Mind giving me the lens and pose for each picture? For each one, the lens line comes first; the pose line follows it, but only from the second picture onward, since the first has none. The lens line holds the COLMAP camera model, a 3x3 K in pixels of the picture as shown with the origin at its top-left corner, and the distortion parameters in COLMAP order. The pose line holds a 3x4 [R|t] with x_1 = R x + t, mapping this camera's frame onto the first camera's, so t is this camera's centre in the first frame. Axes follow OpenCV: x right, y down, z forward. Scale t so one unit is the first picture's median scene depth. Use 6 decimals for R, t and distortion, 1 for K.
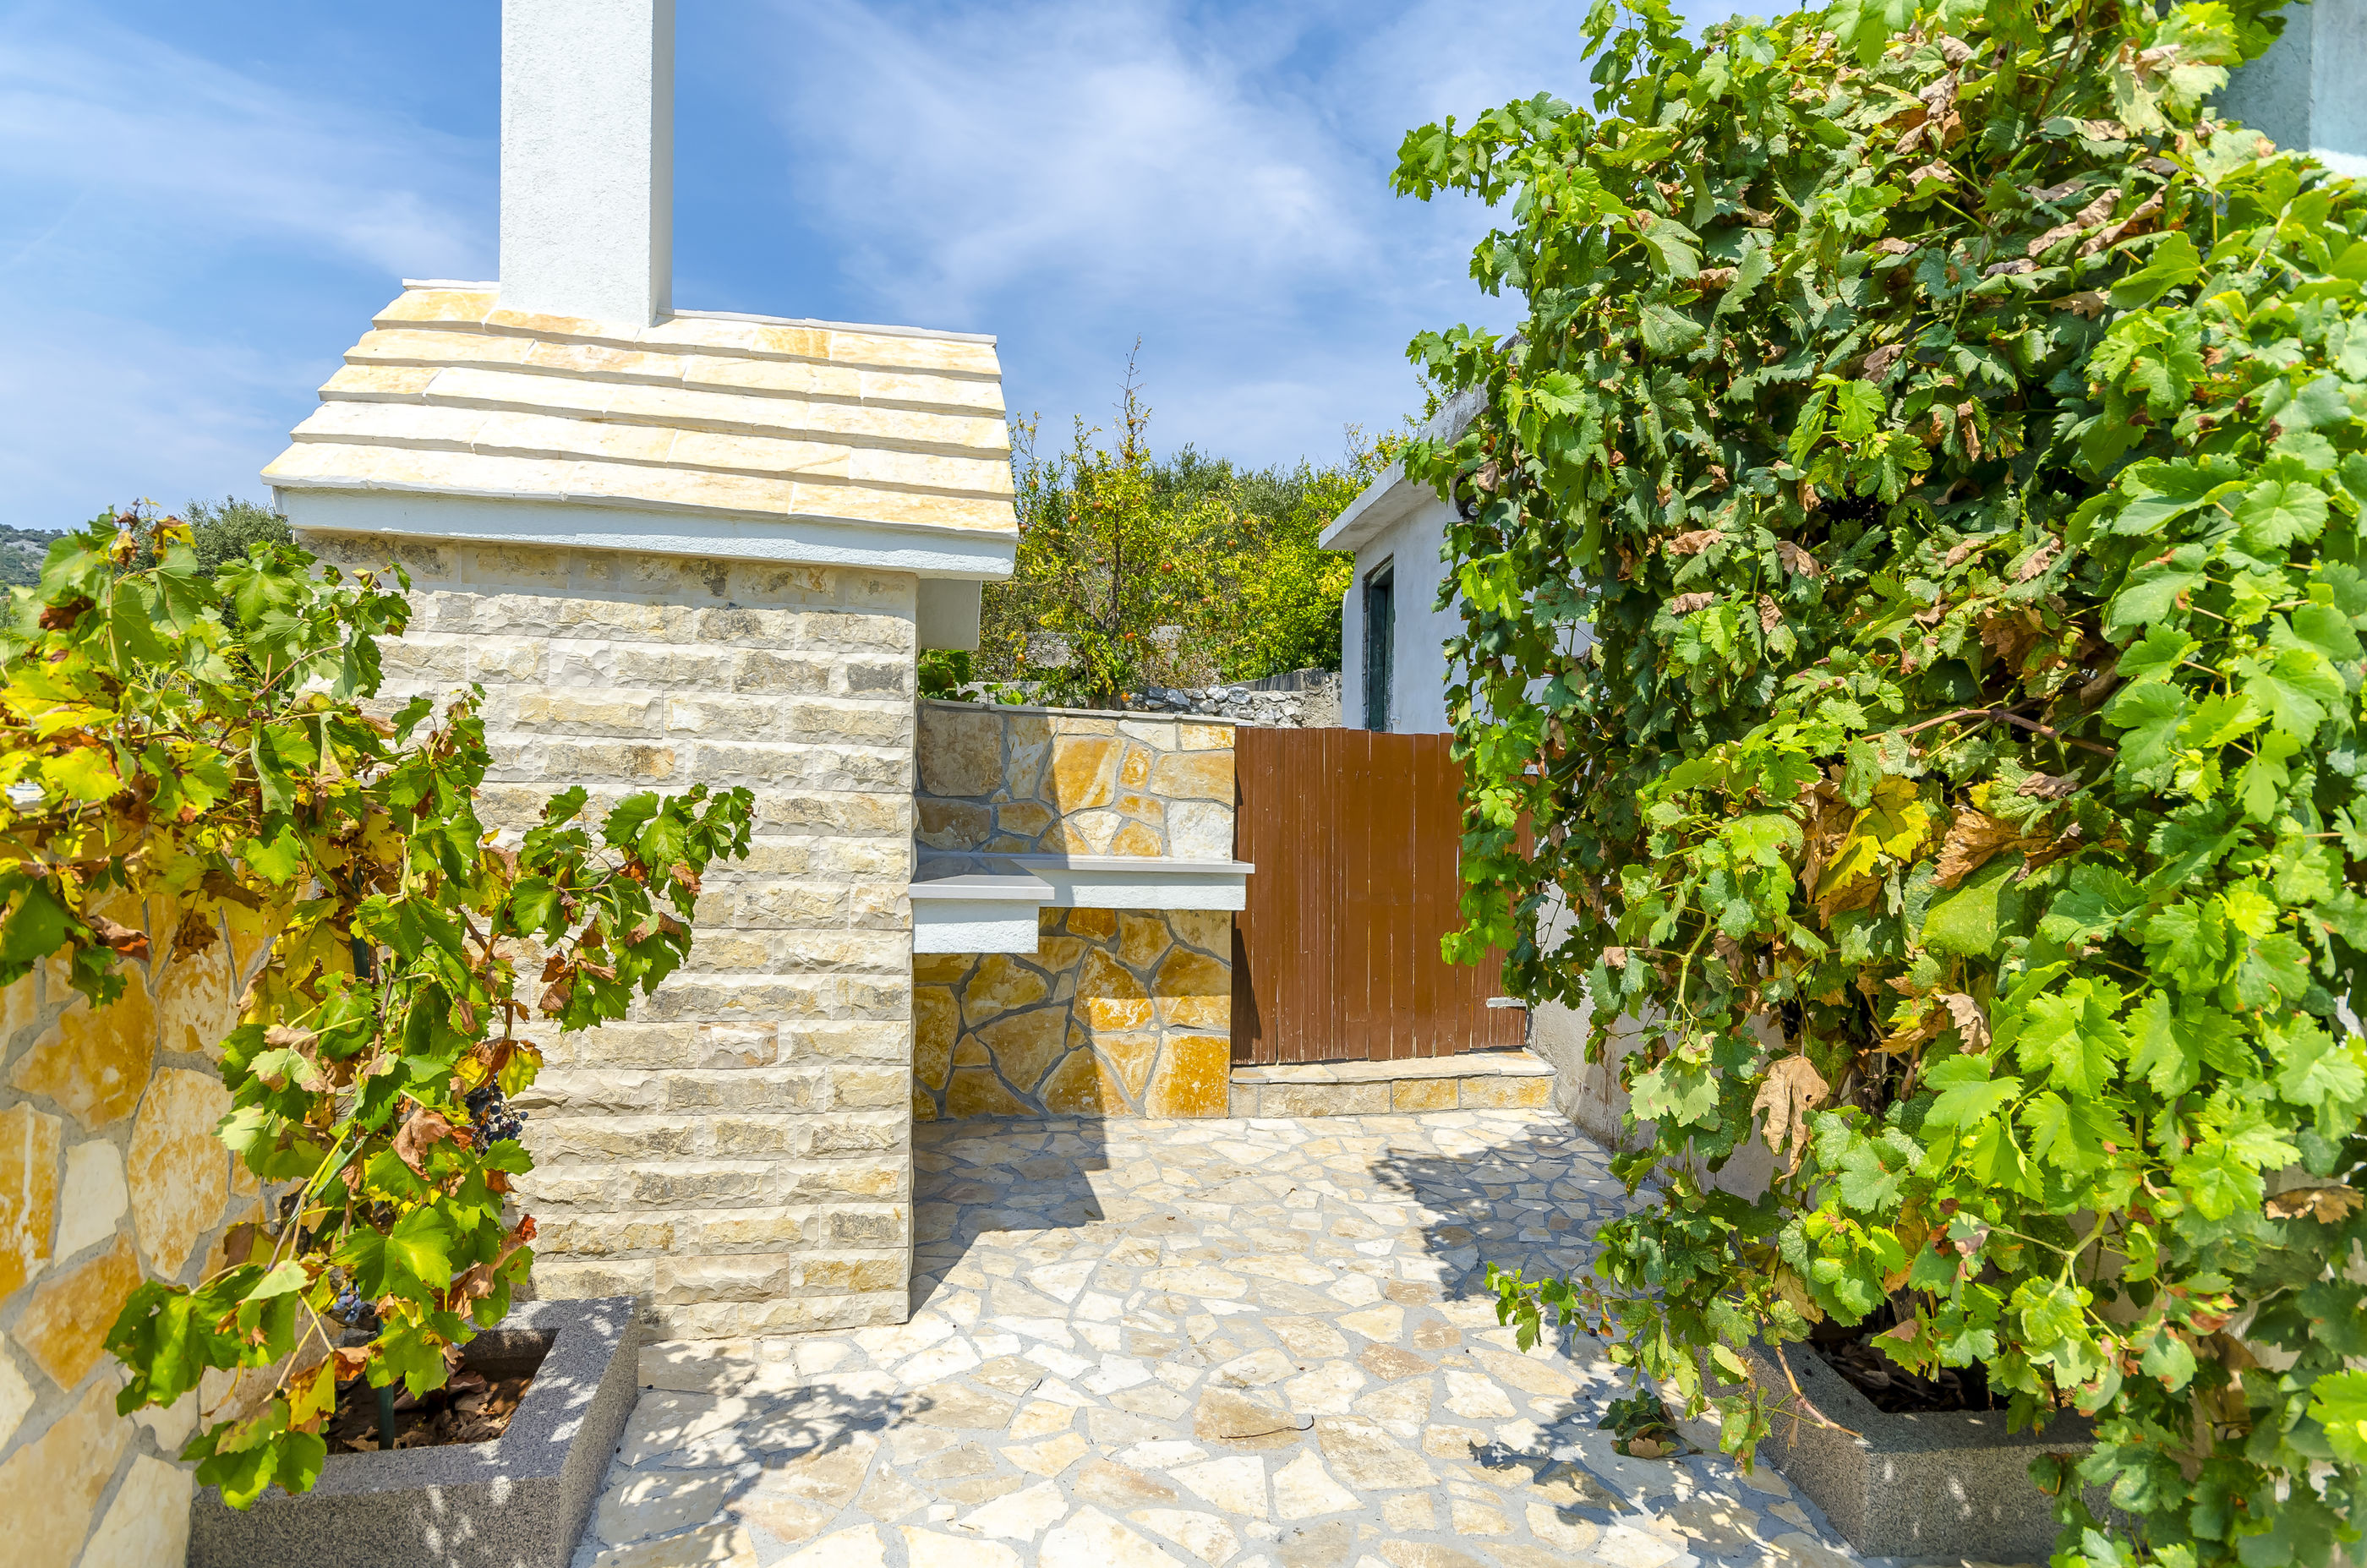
lens RADIAL K [[1202.3, 0, 1224.9], [0, 1202.3, 799.4], [0, 0, 1]] dist [-0.027228, -0.000373]
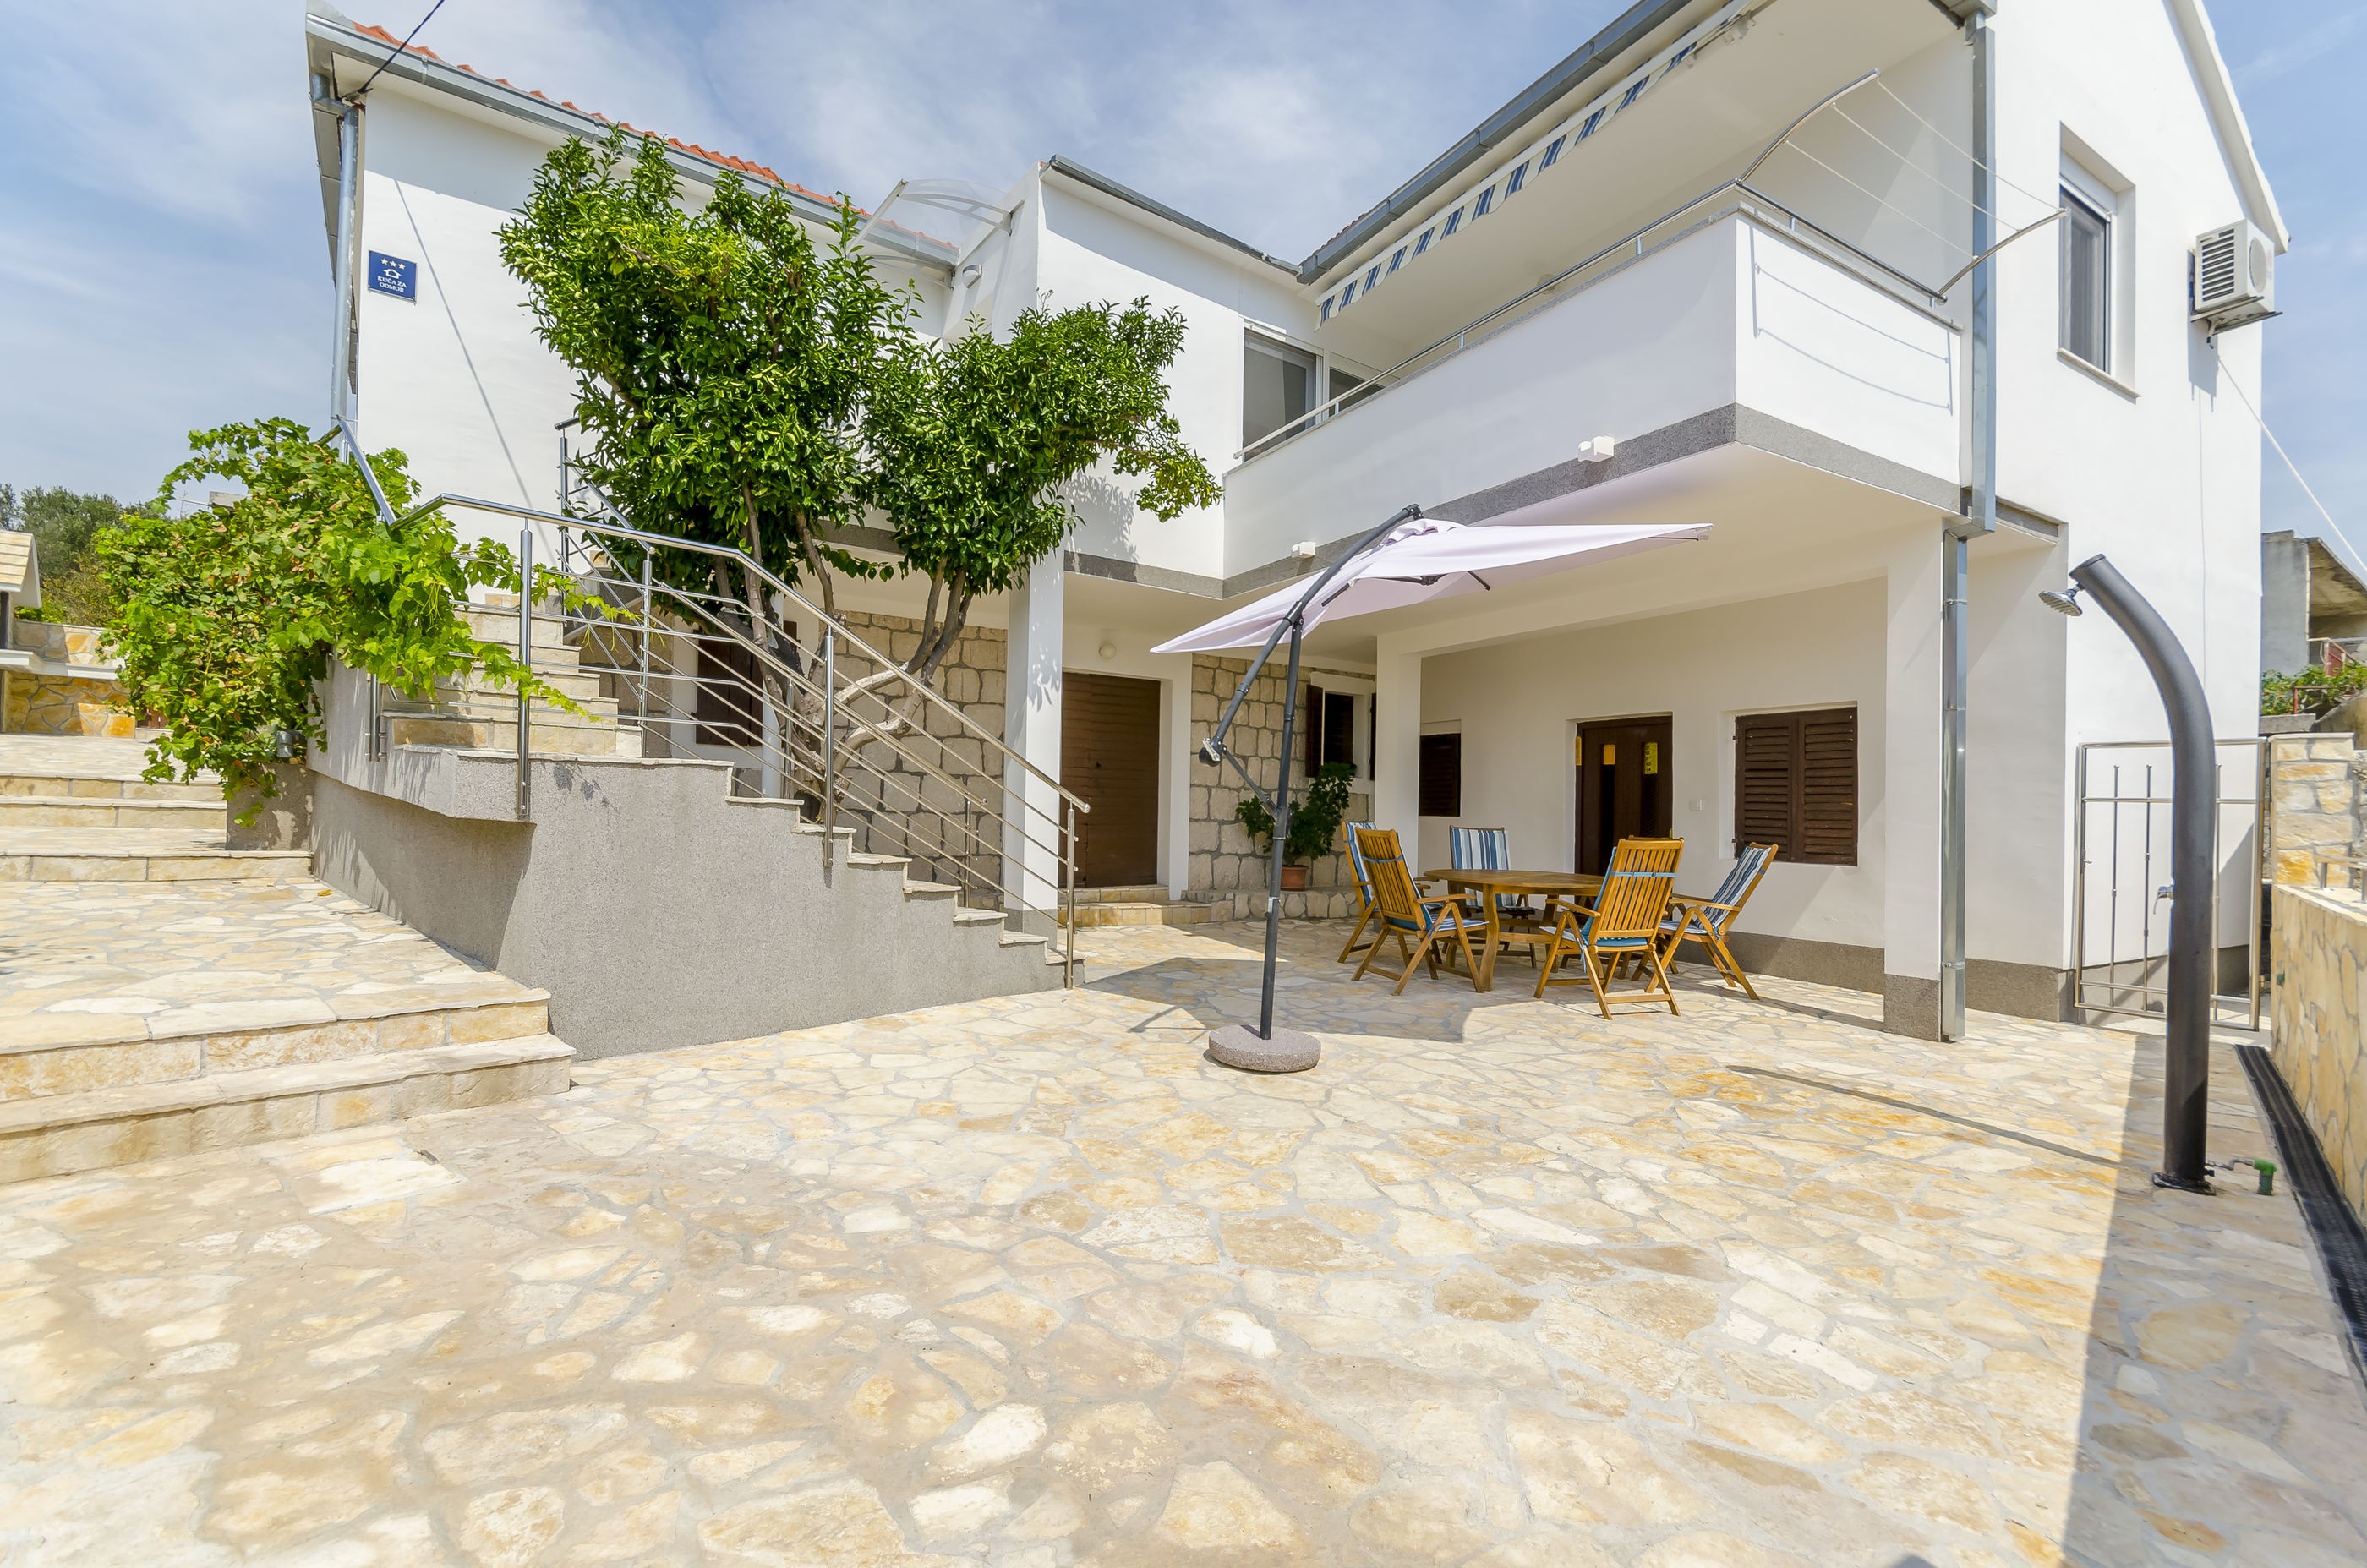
lens RADIAL K [[1059.7, 0, 1191.6], [0, 1059.7, 785.4], [0, 0, 1]] dist [0.003099, -0.002104]
pose [[0.887763, 0.004446, 0.460279, 2.232949], [0.000529, 0.999943, -0.010680, 0.712144], [-0.460300, 0.009725, 0.887710, -5.451931]]
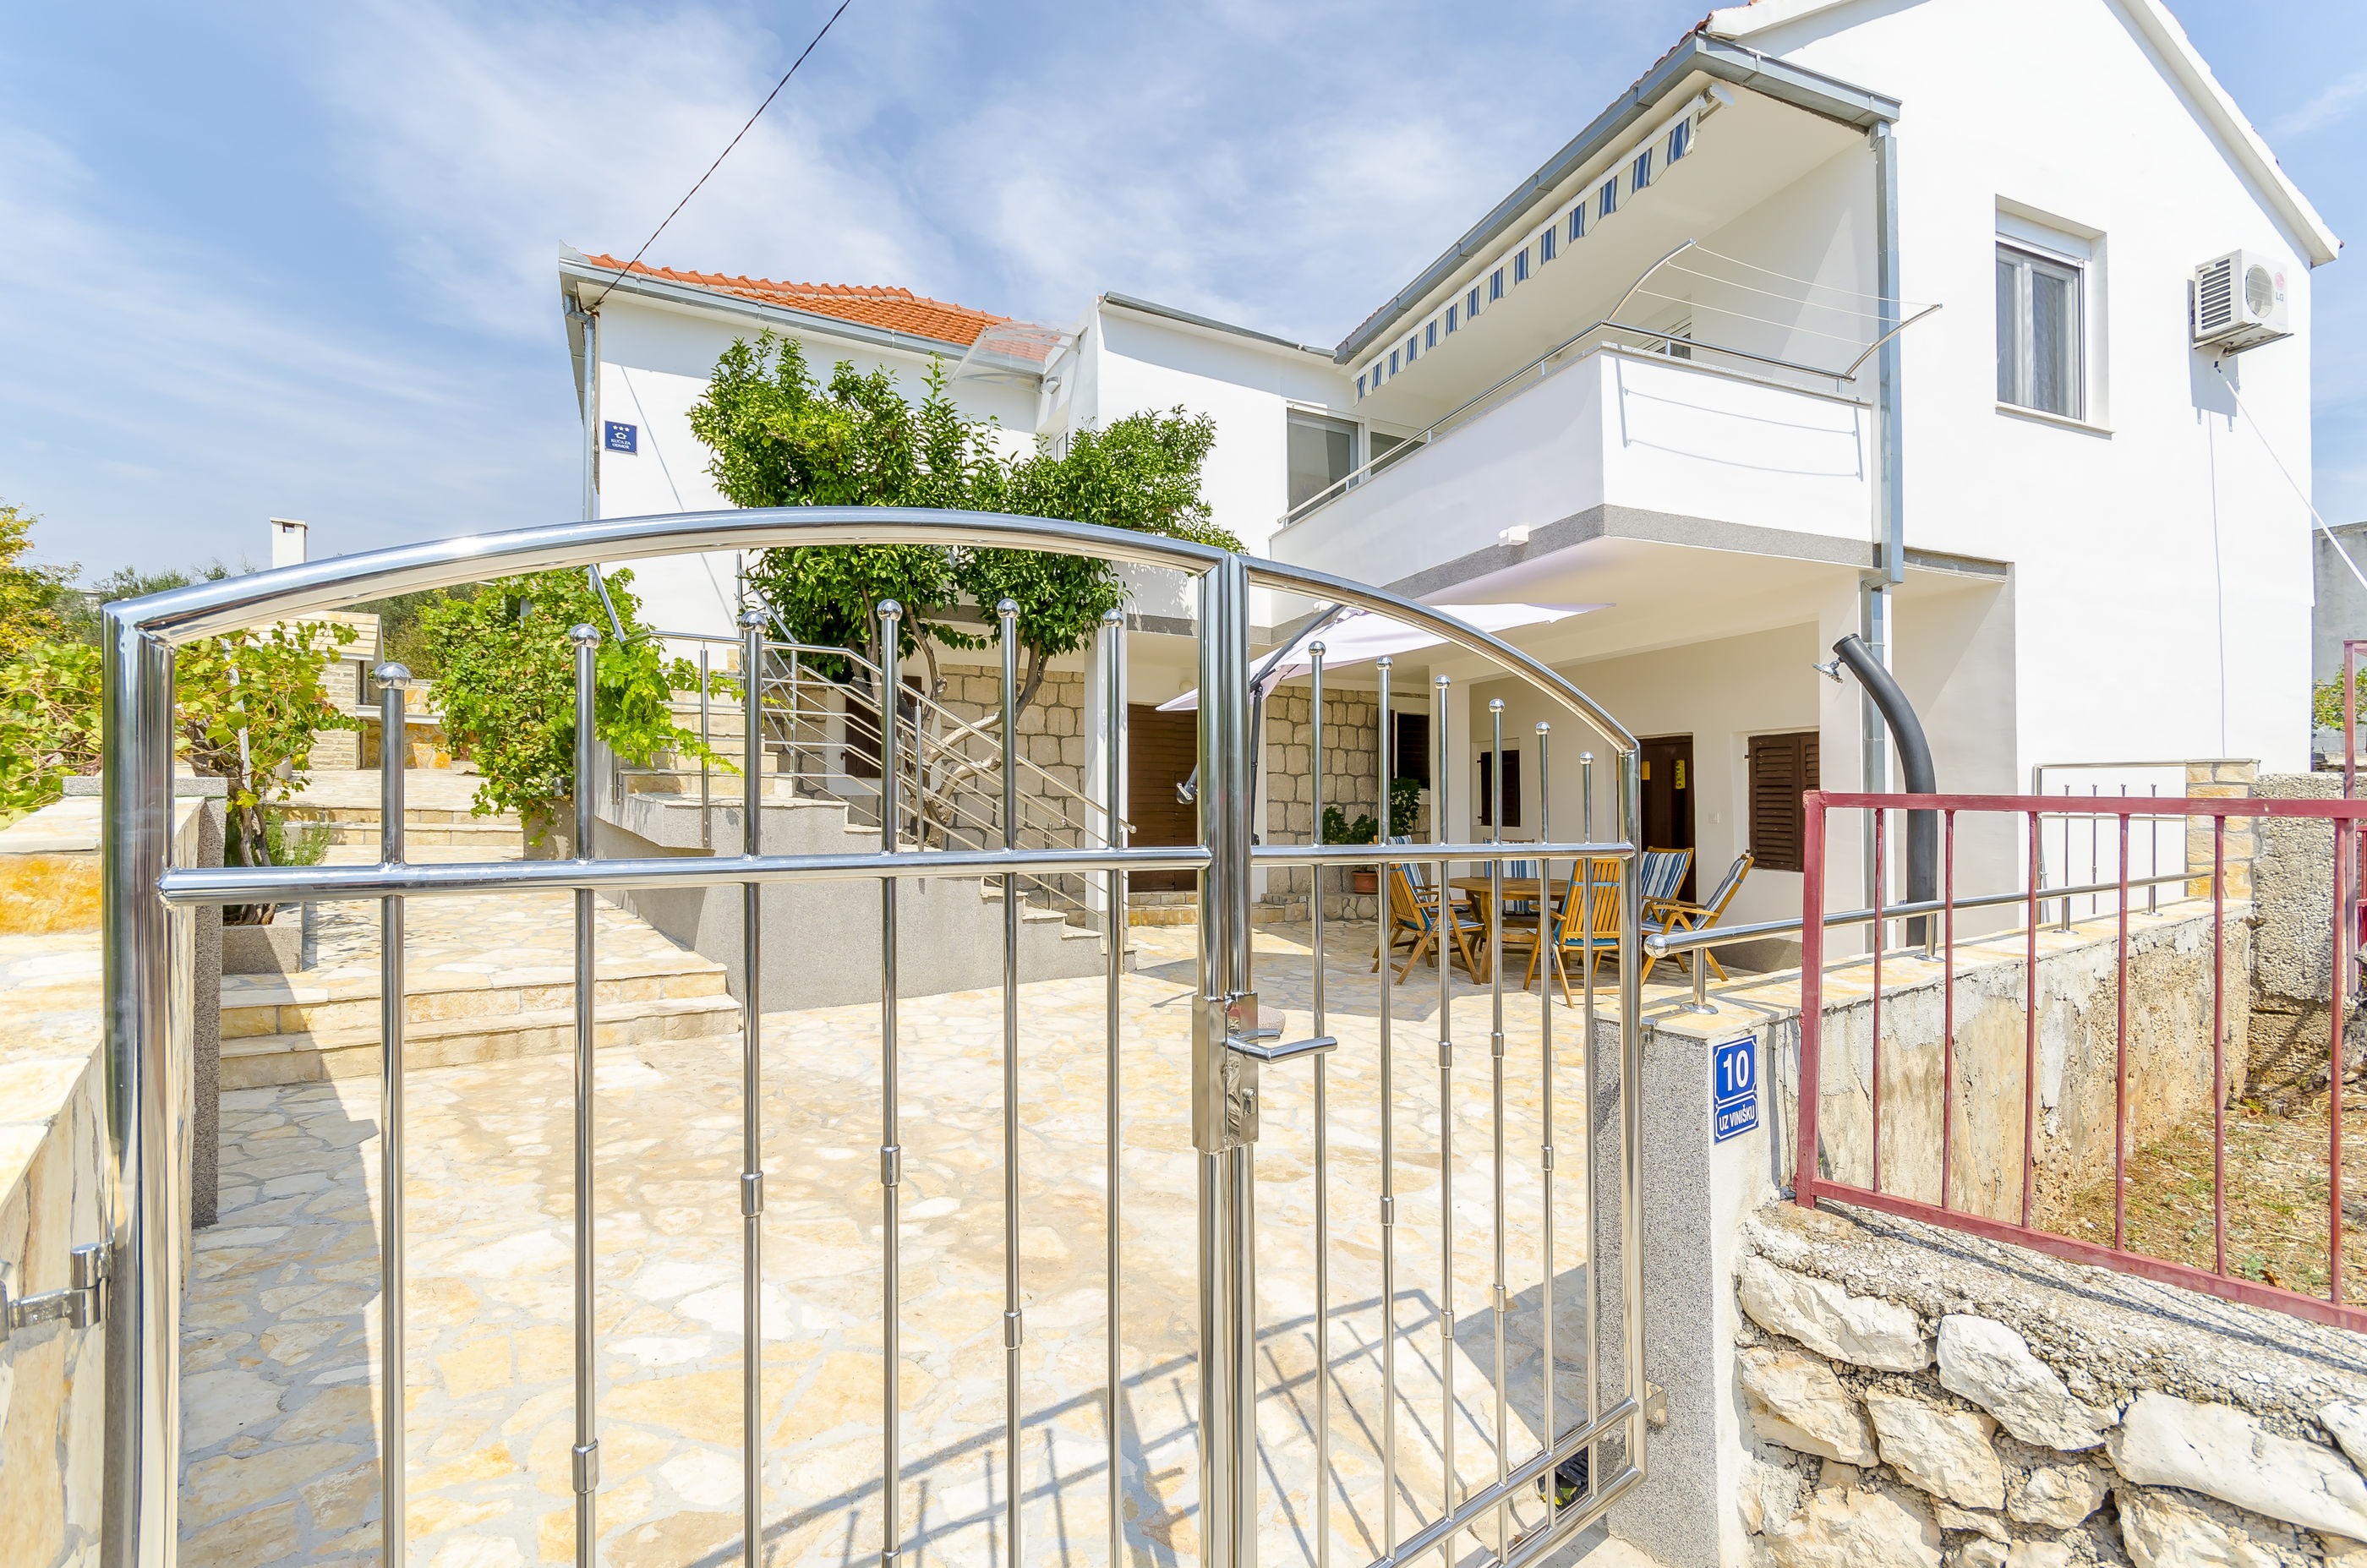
lens RADIAL K [[1037.9, 0, 1179.8], [0, 1037.9, 810.8], [0, 0, 1]] dist [0.000291, -0.000036]
pose [[0.951272, -0.013370, 0.308062, 2.357715], [0.010427, 0.999883, 0.011198, 0.652684], [-0.308176, -0.007441, 0.951300, -6.041944]]
